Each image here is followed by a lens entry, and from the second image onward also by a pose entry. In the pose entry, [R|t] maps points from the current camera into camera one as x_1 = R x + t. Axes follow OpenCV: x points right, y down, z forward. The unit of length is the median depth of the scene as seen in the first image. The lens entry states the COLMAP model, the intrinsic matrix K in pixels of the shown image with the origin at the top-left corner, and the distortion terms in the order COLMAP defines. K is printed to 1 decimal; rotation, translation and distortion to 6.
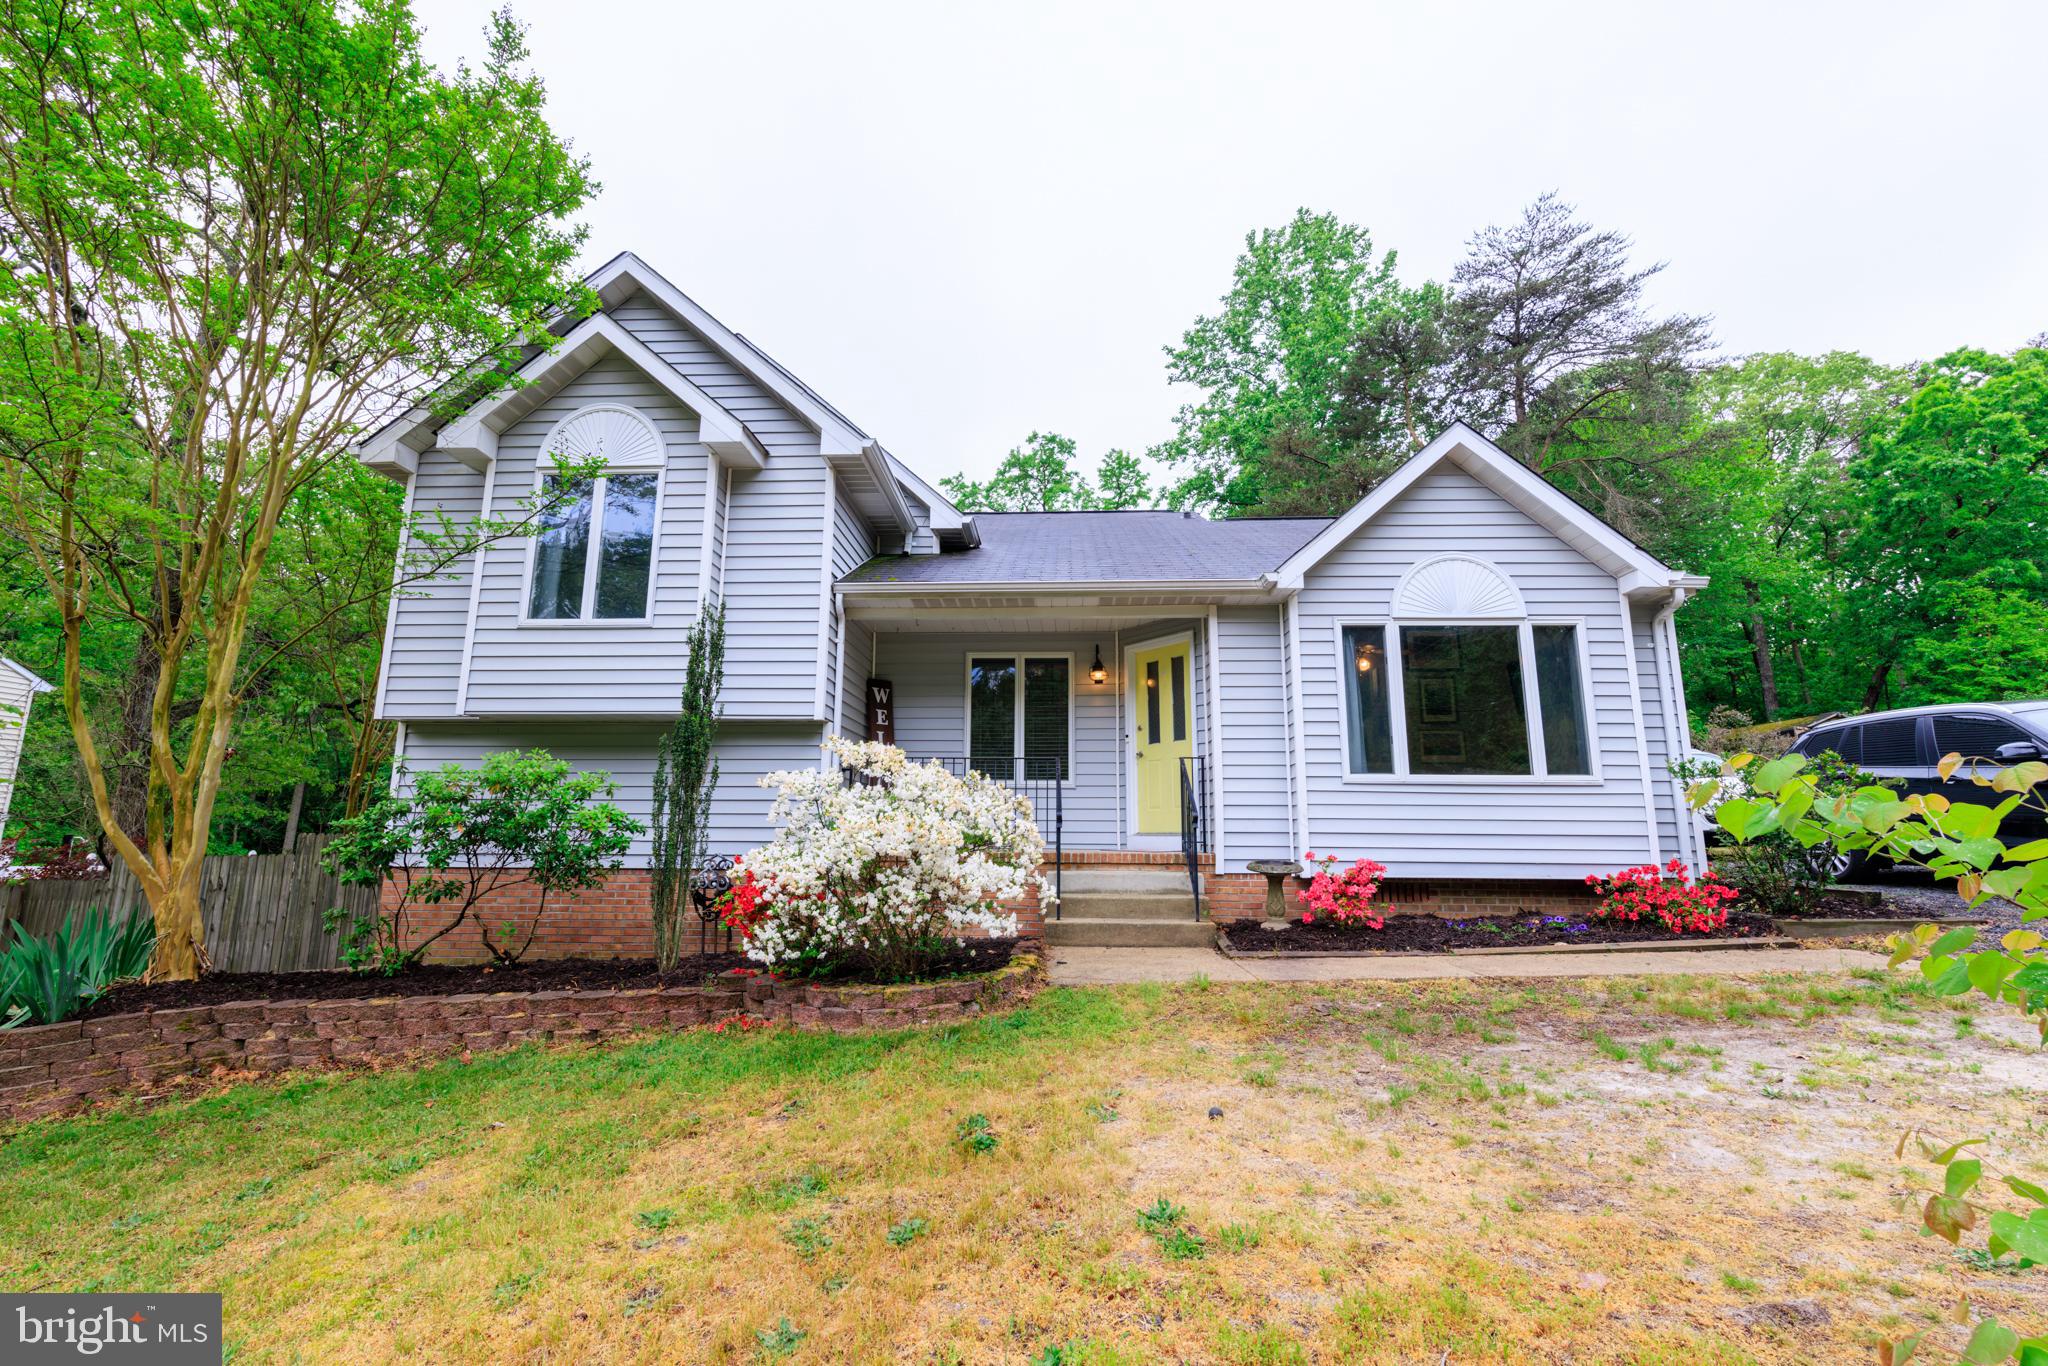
lens RADIAL K [[866.8, 0, 1024.0], [0, 866.8, 683.0], [0, 0, 1]] dist [-0.001156, -0.000221]
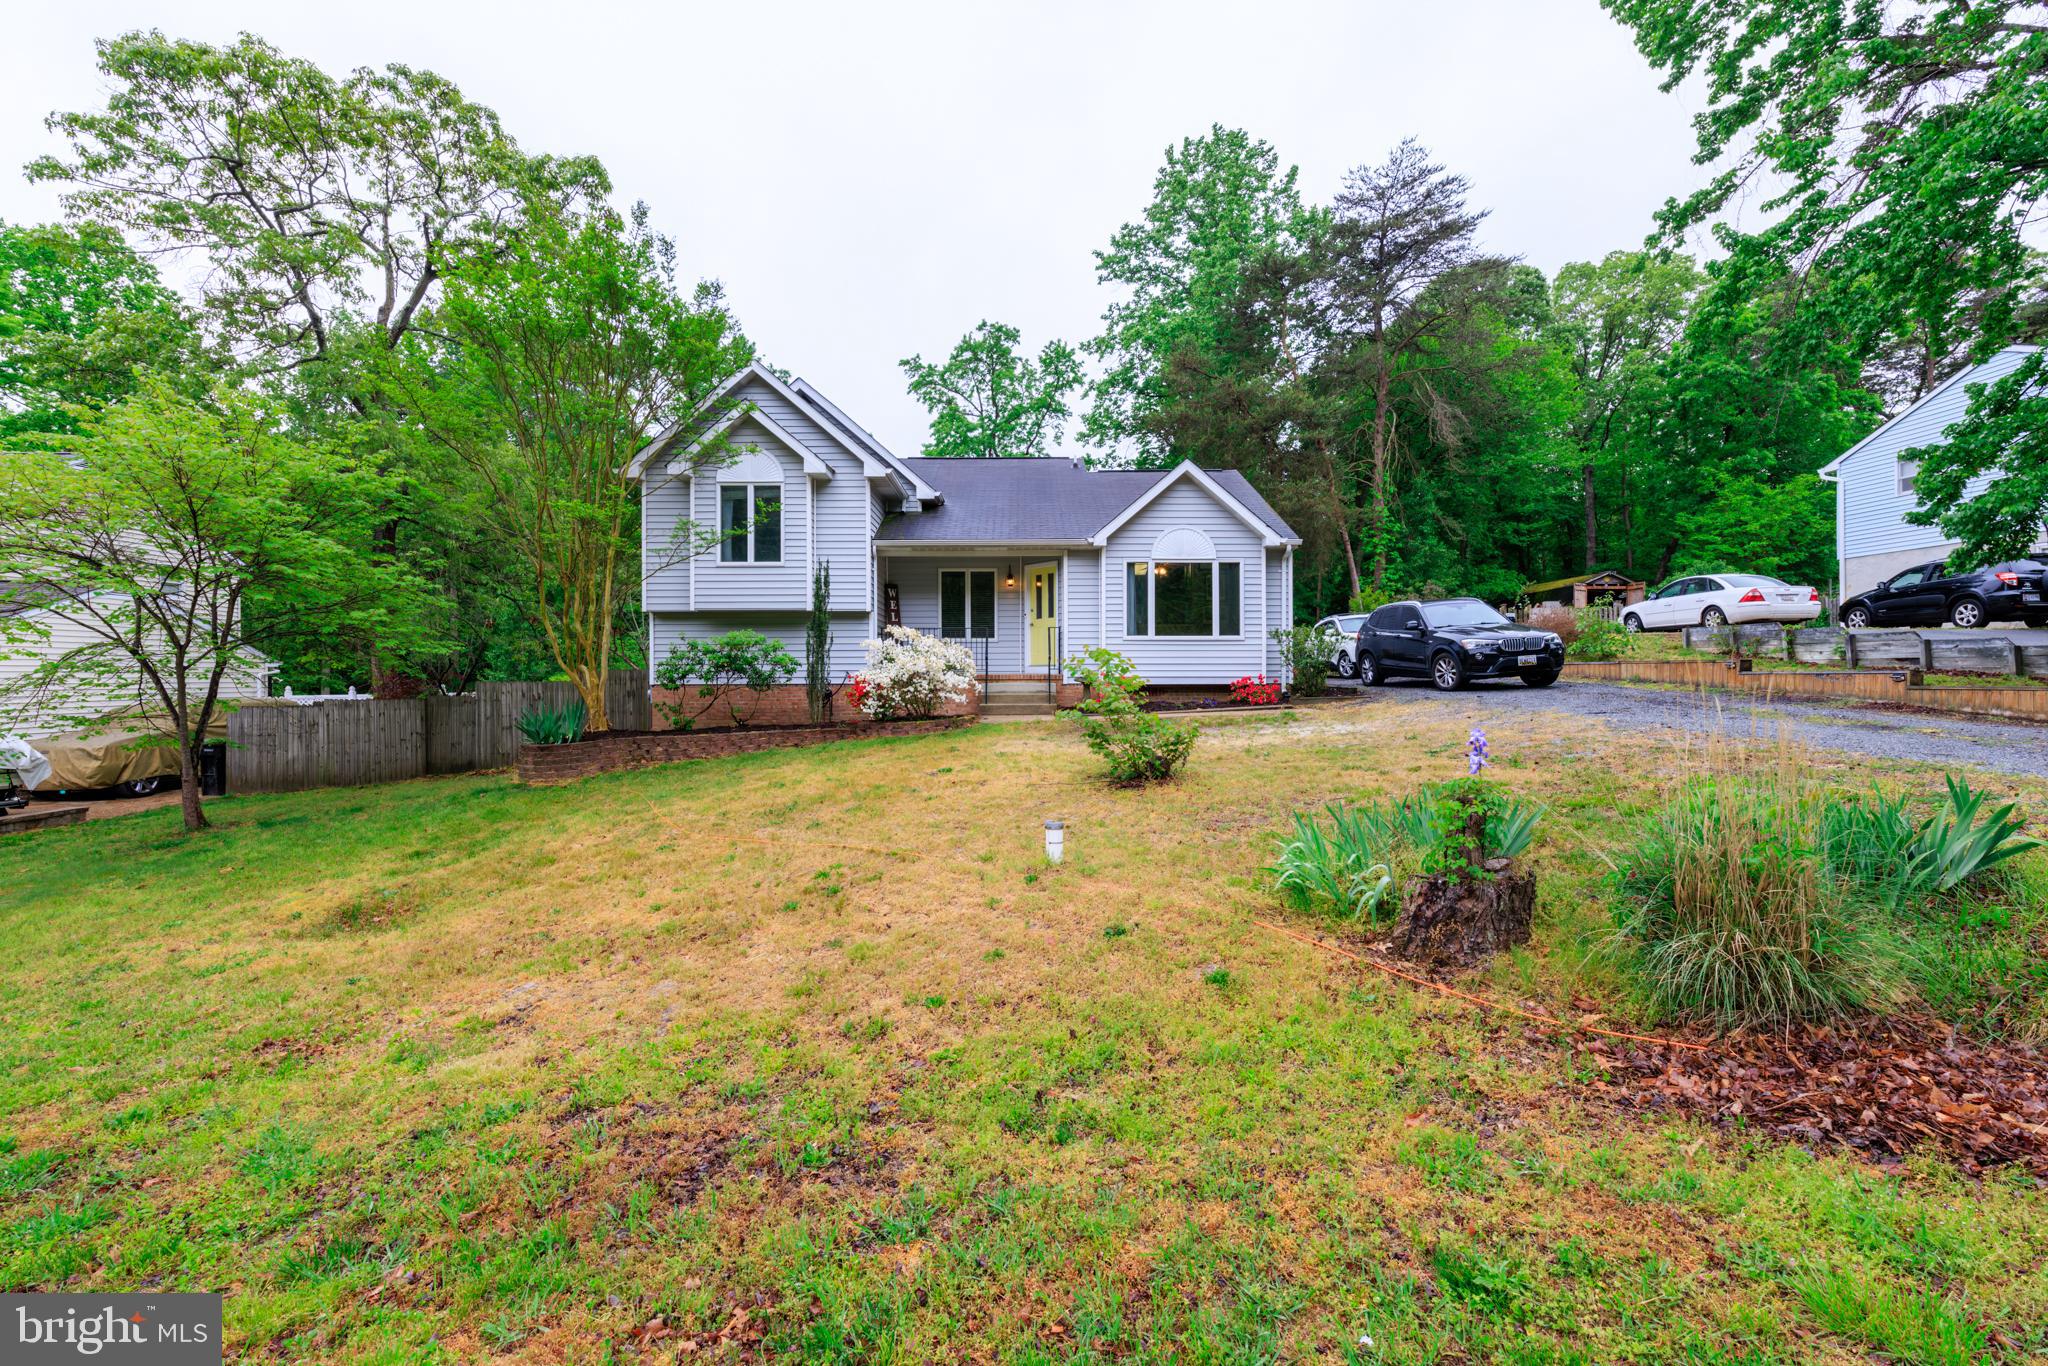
lens RADIAL K [[866.8, 0, 1024.0], [0, 866.8, 683.0], [0, 0, 1]] dist [-0.001156, -0.000221]
pose [[0.998745, -0.009277, 0.049213, 0.022116], [0.000086, 0.983008, 0.183561, -0.138554], [-0.050080, -0.183326, 0.981776, -0.878015]]
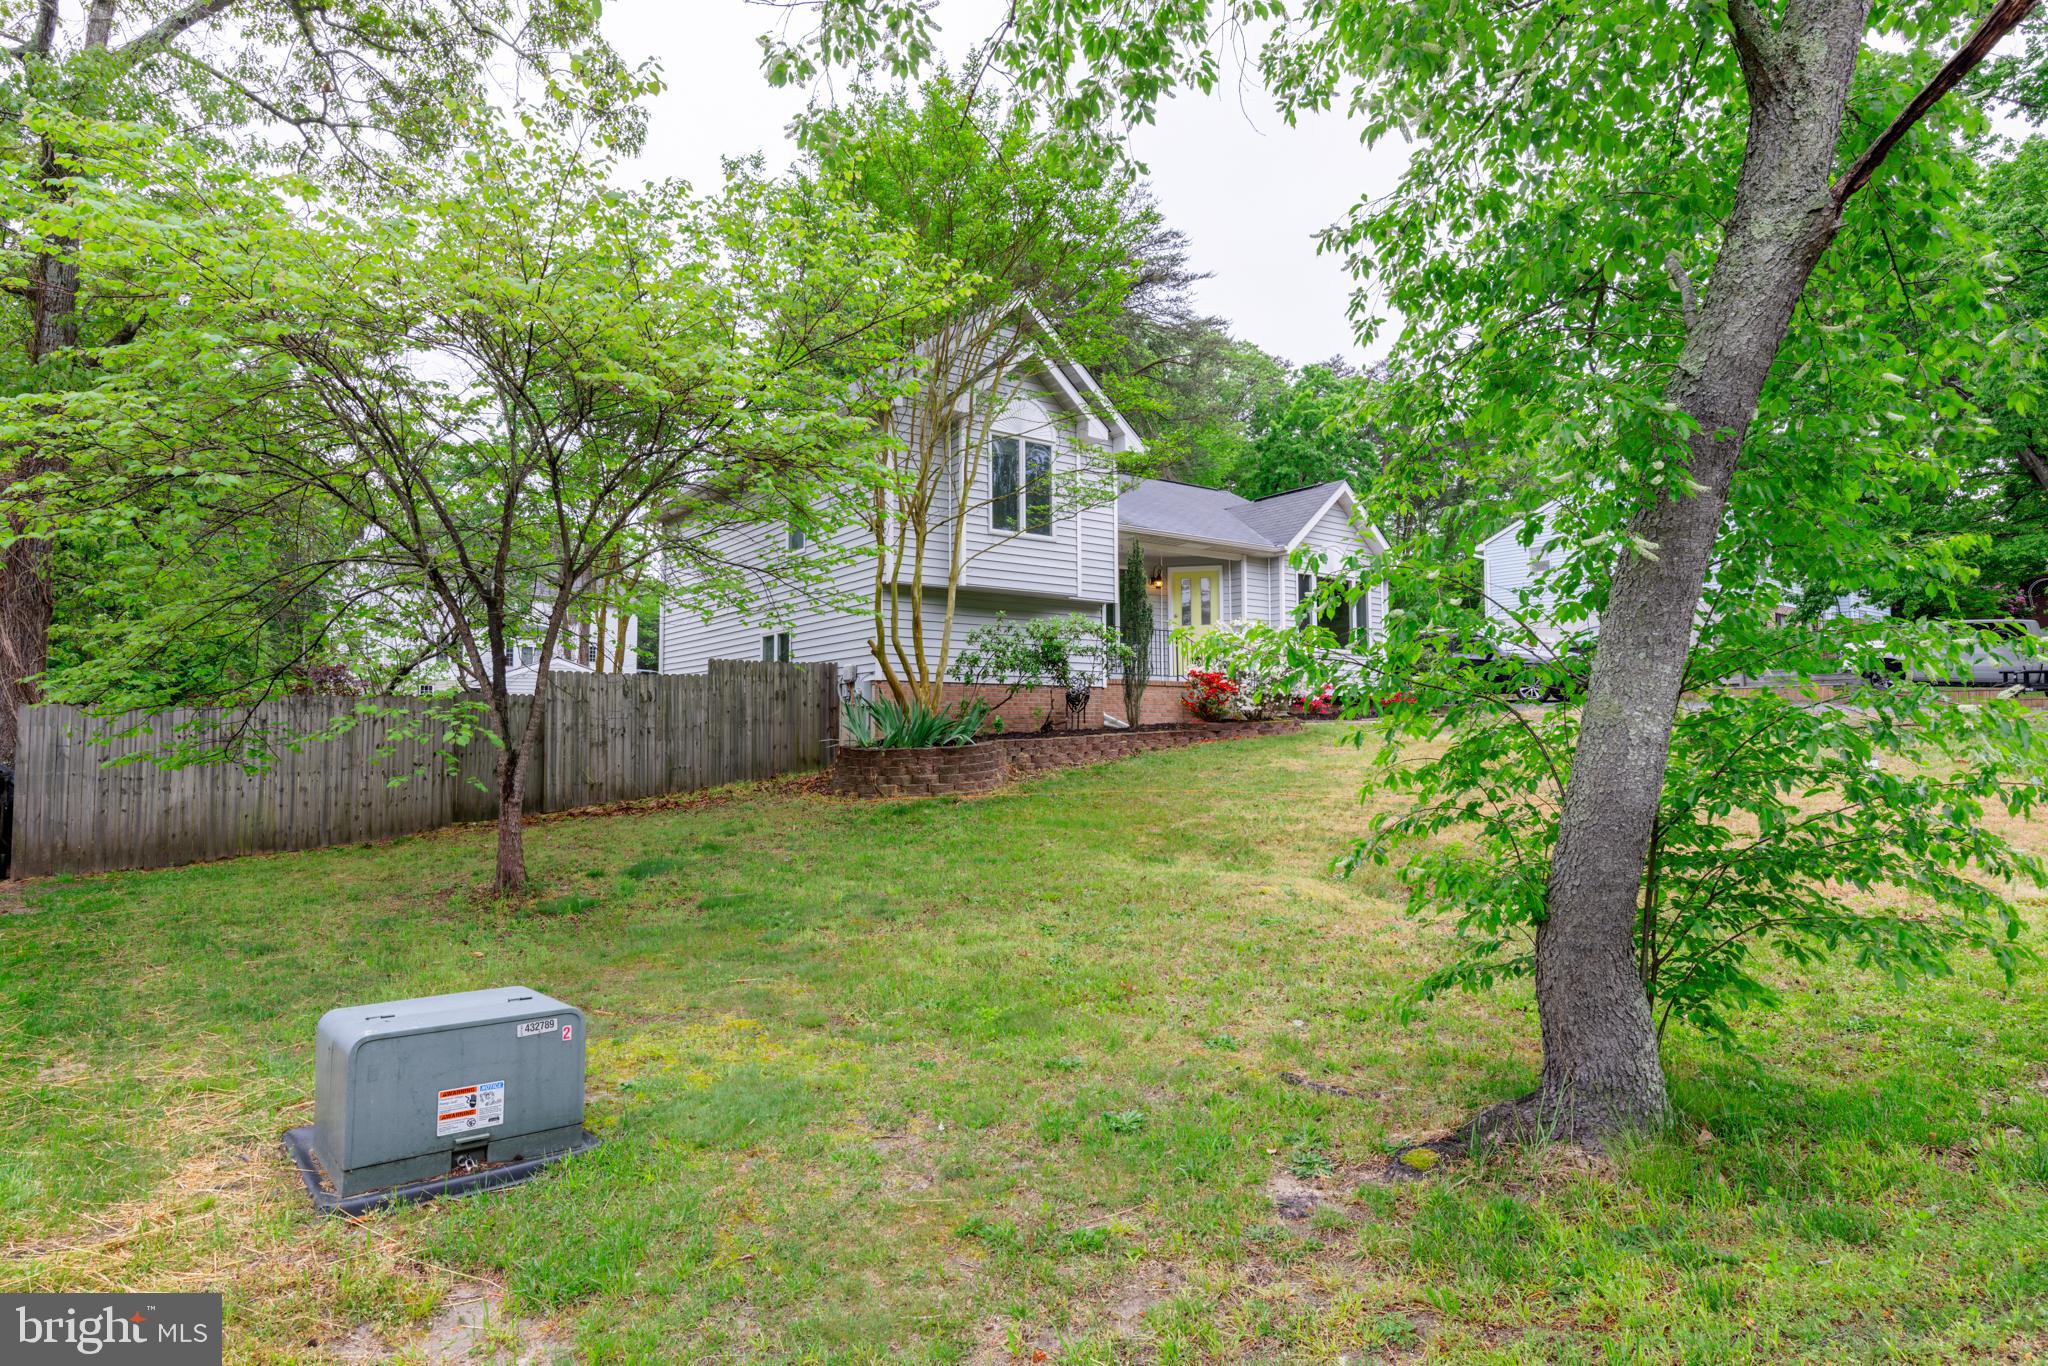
lens RADIAL K [[1152.3, 0, 1024.0], [0, 1152.3, 683.0], [0, 0, 1]] dist [0.000328, 0.000010]
pose [[0.776545, 0.022117, 0.629674, -1.583660], [-0.091857, 0.992680, 0.078414, 0.032526], [-0.623330, -0.118732, 0.772892, -0.634922]]
